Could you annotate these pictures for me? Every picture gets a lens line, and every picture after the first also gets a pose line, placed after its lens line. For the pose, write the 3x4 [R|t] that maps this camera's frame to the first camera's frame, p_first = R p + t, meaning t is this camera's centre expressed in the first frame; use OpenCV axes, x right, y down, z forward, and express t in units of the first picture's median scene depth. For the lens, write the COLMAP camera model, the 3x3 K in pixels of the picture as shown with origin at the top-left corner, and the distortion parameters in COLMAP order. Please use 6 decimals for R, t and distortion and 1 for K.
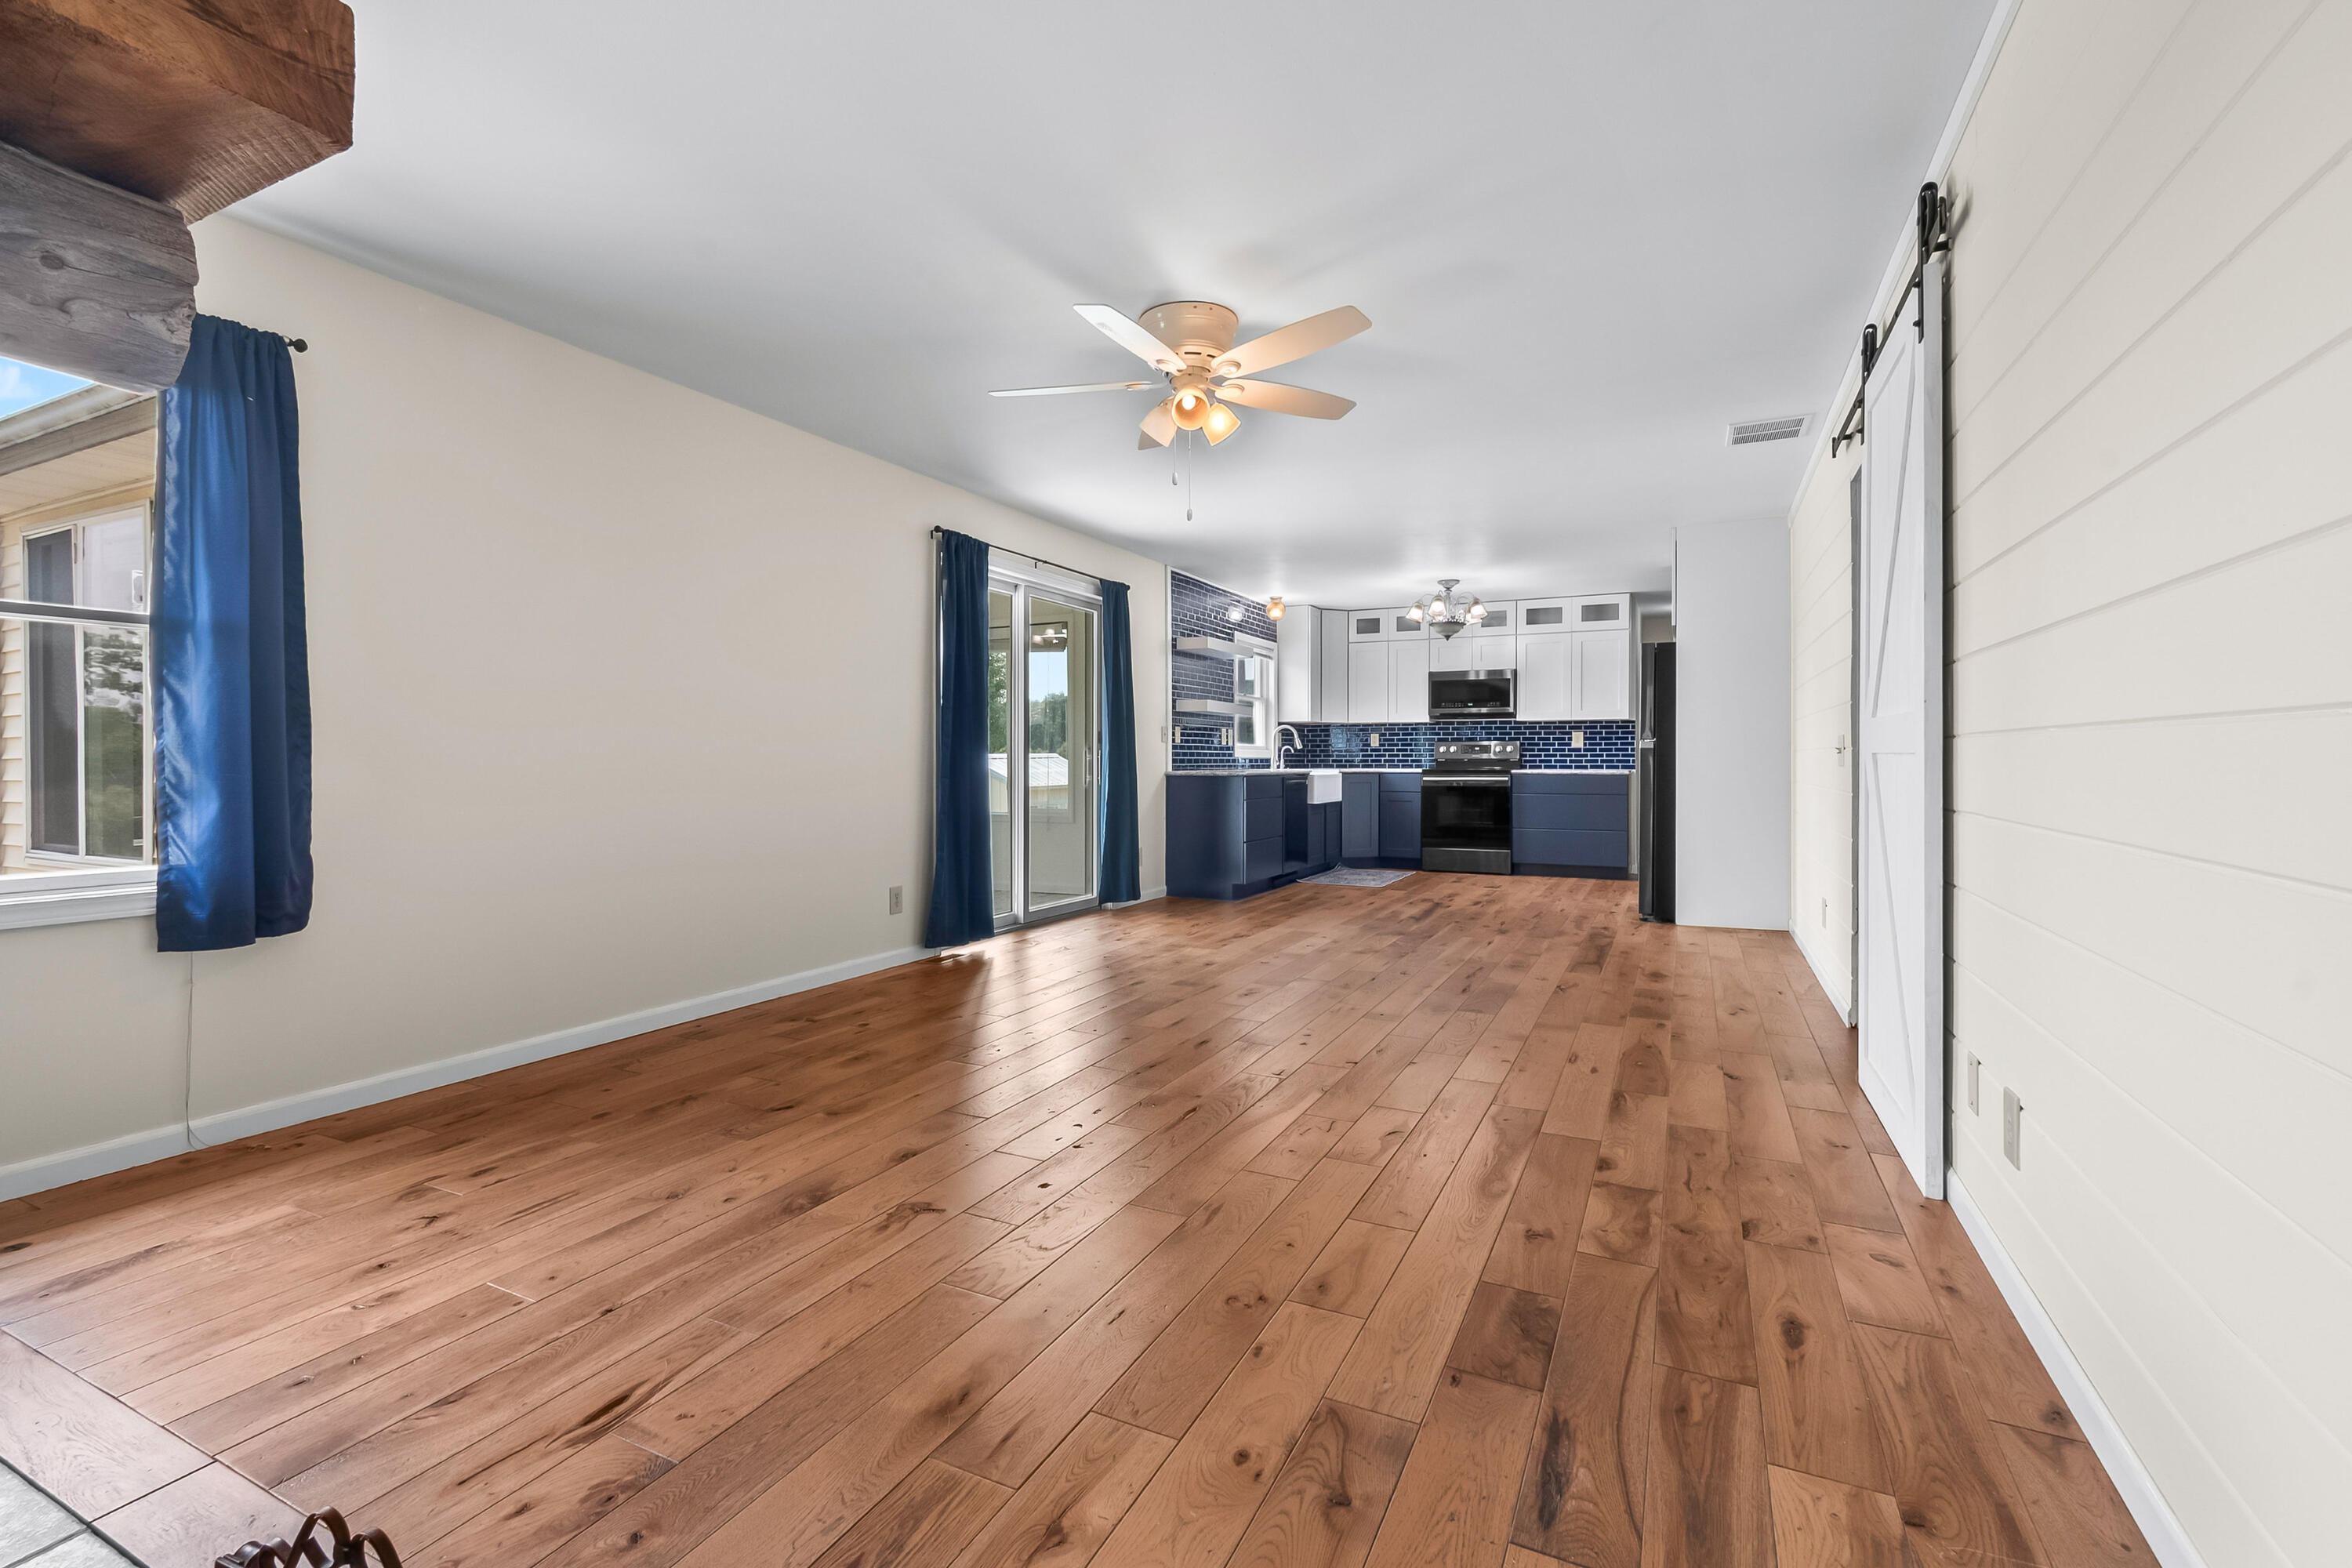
lens RADIAL K [[1058.7, 0, 1157.5], [0, 1058.7, 786.9], [0, 0, 1]] dist [0.019889, -0.000016]
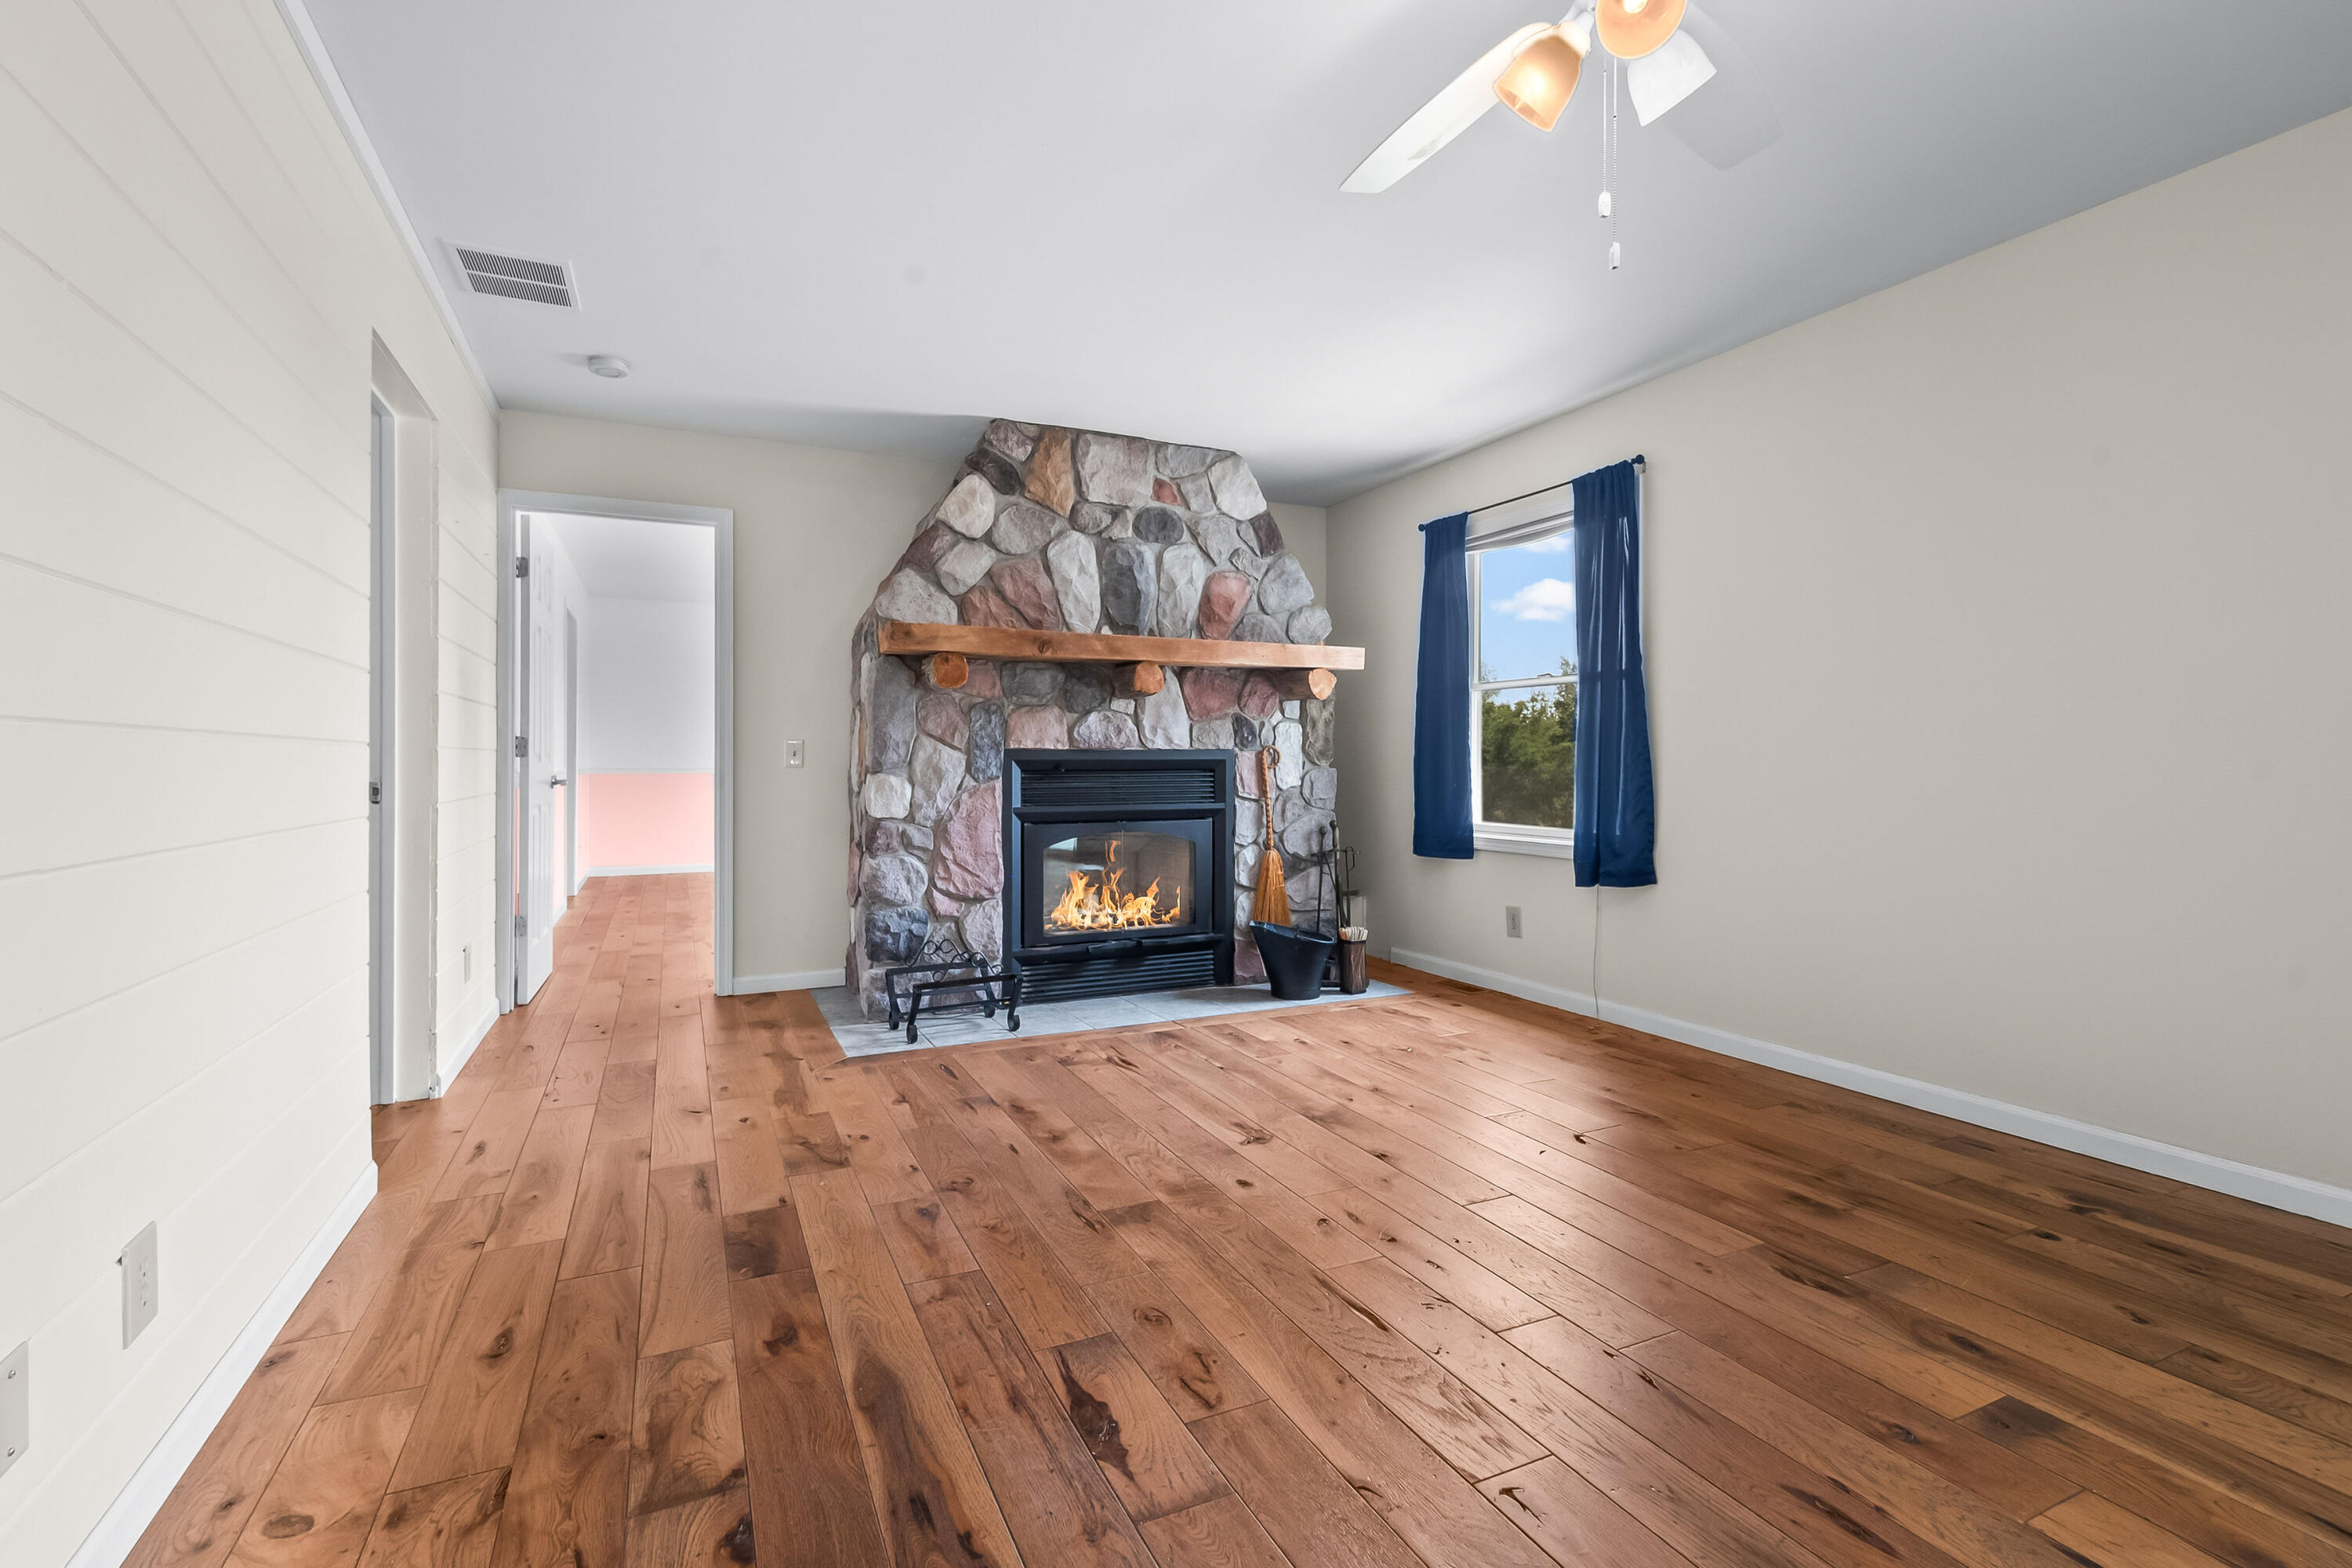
lens RADIAL K [[1058.7, 0, 1164.6], [0, 1058.7, 762.8], [0, 0, 1]] dist [0.019889, -0.000016]
pose [[-0.623777, -0.002880, -0.781597, 0.819025], [-0.020601, 0.999706, 0.012758, -0.045410], [0.781331, 0.024059, -0.623653, 1.729686]]
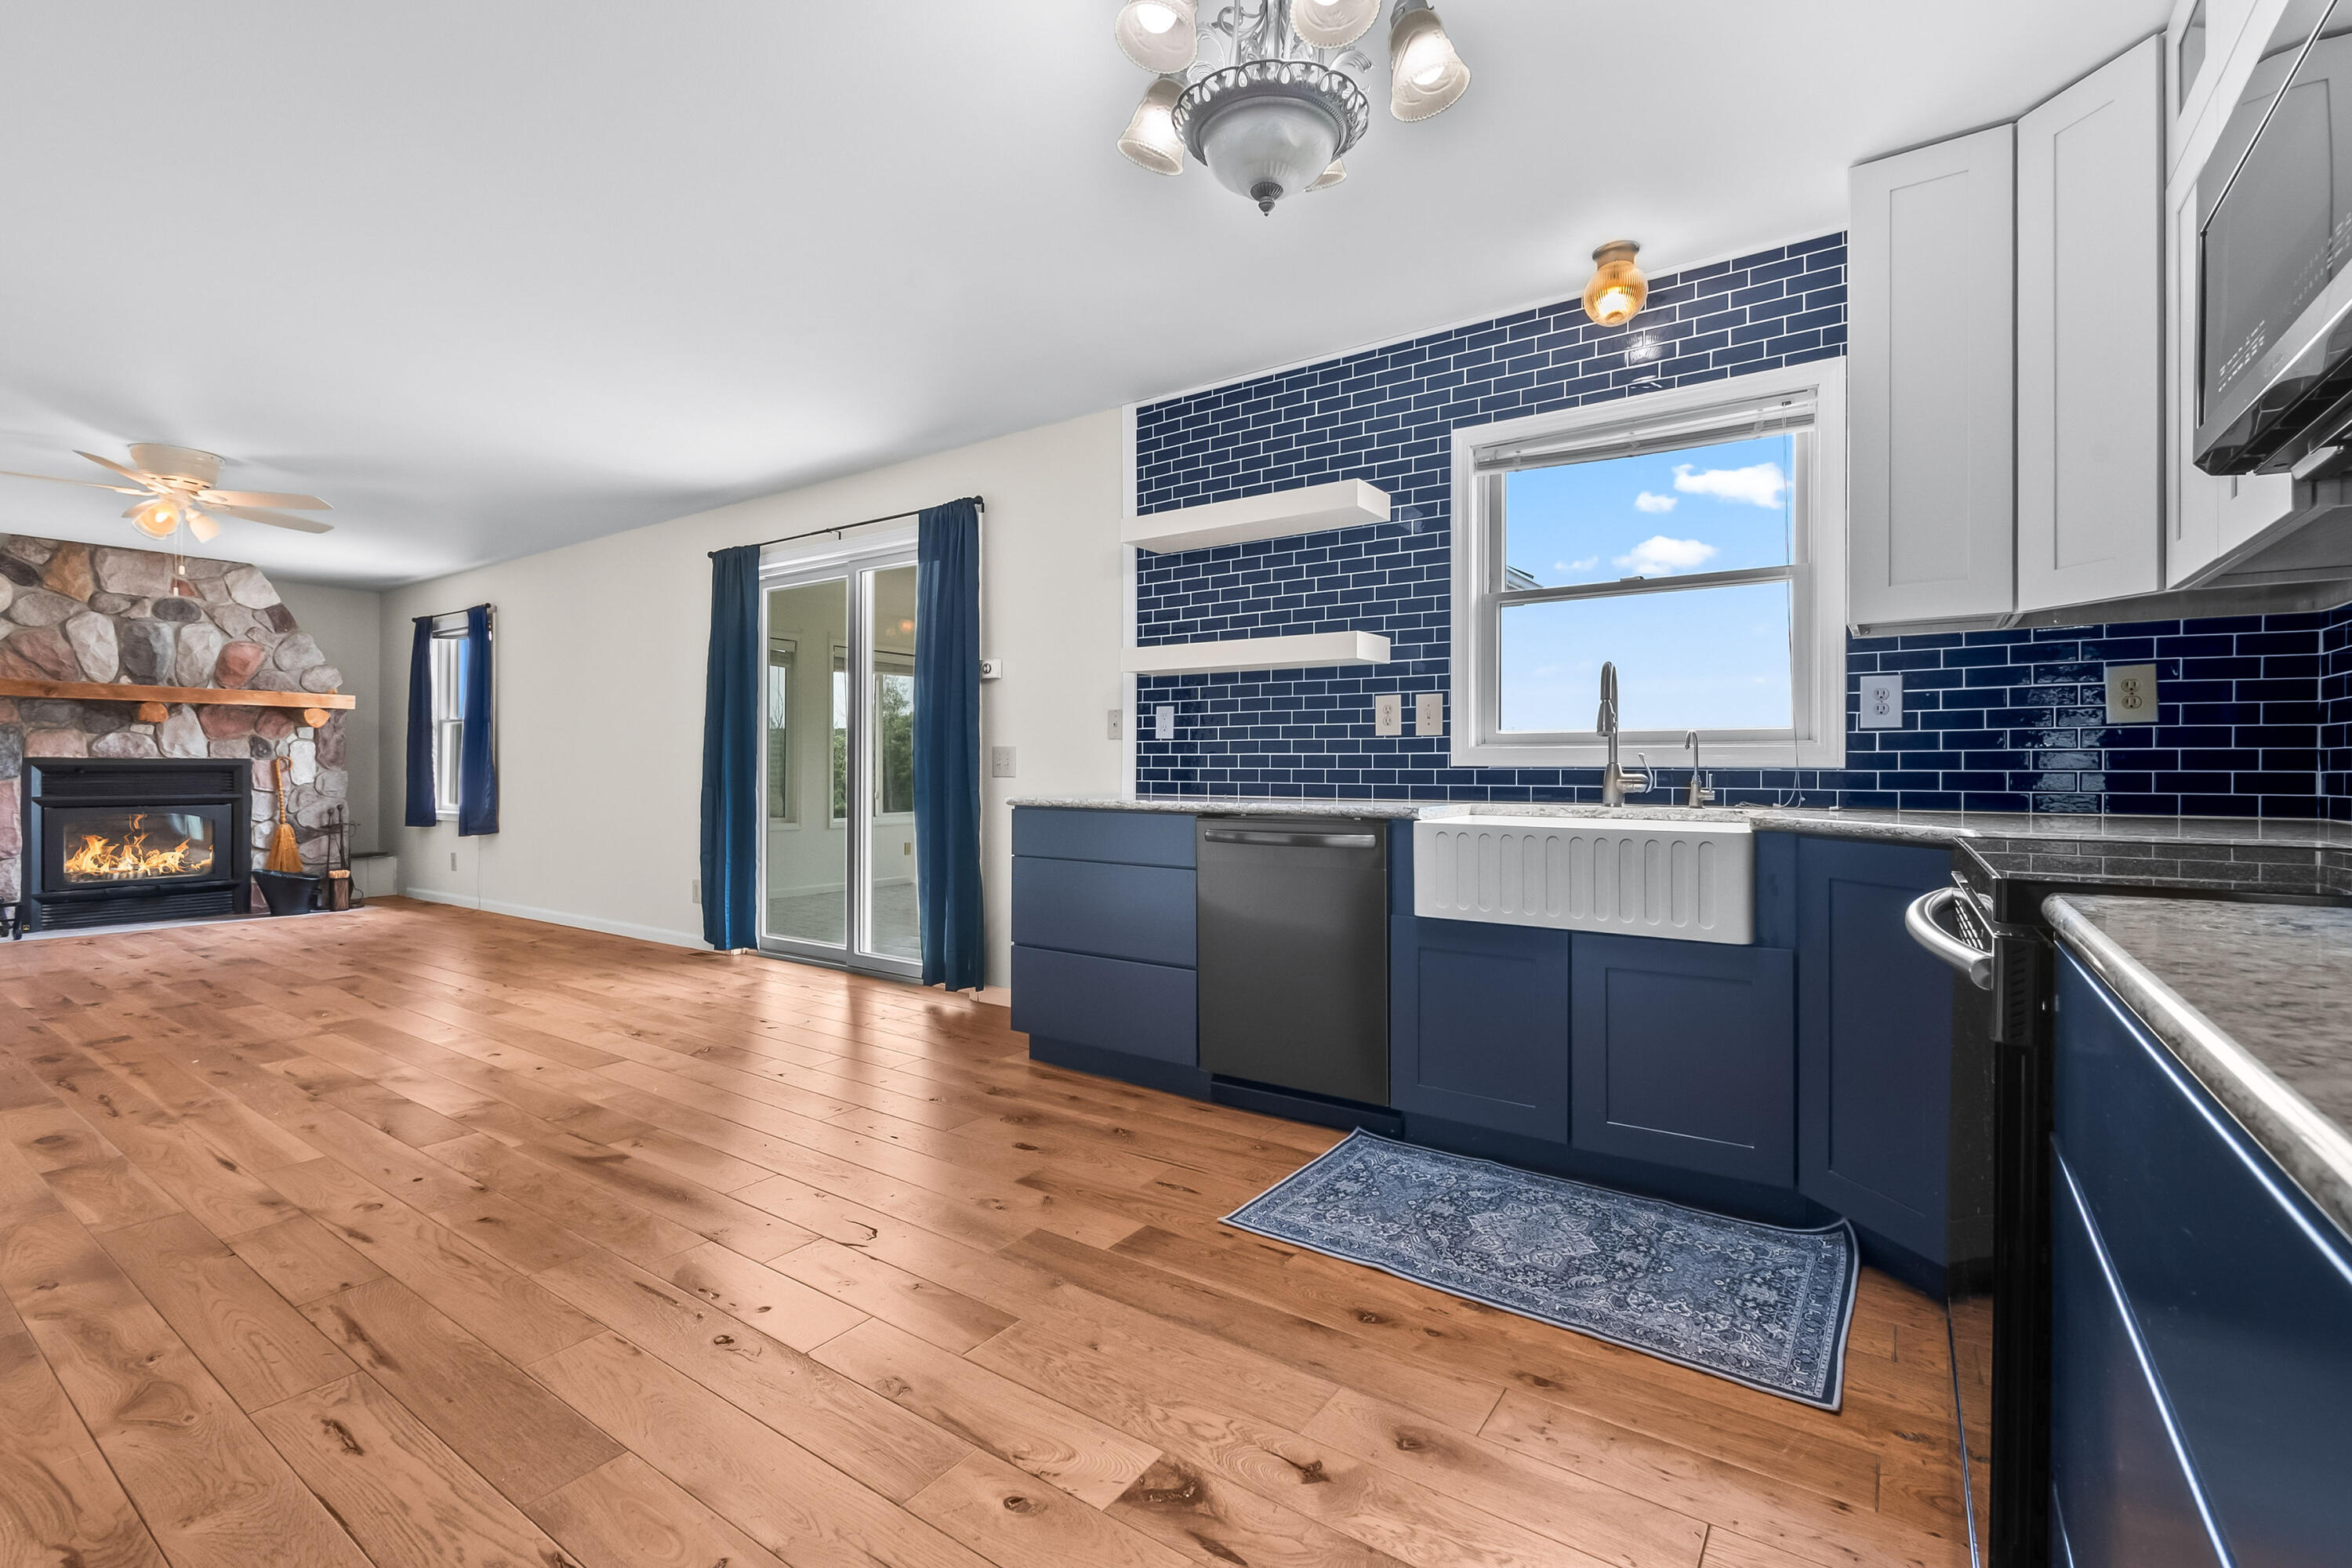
lens RADIAL K [[1058.7, 0, 1120.4], [0, 1058.7, 770.9], [0, 0, 1]] dist [0.019889, -0.000016]
pose [[-0.157851, -0.001808, -0.987461, 1.006443], [-0.027788, 0.999610, 0.002611, -0.053751], [0.987072, 0.027852, -0.157839, 2.066891]]
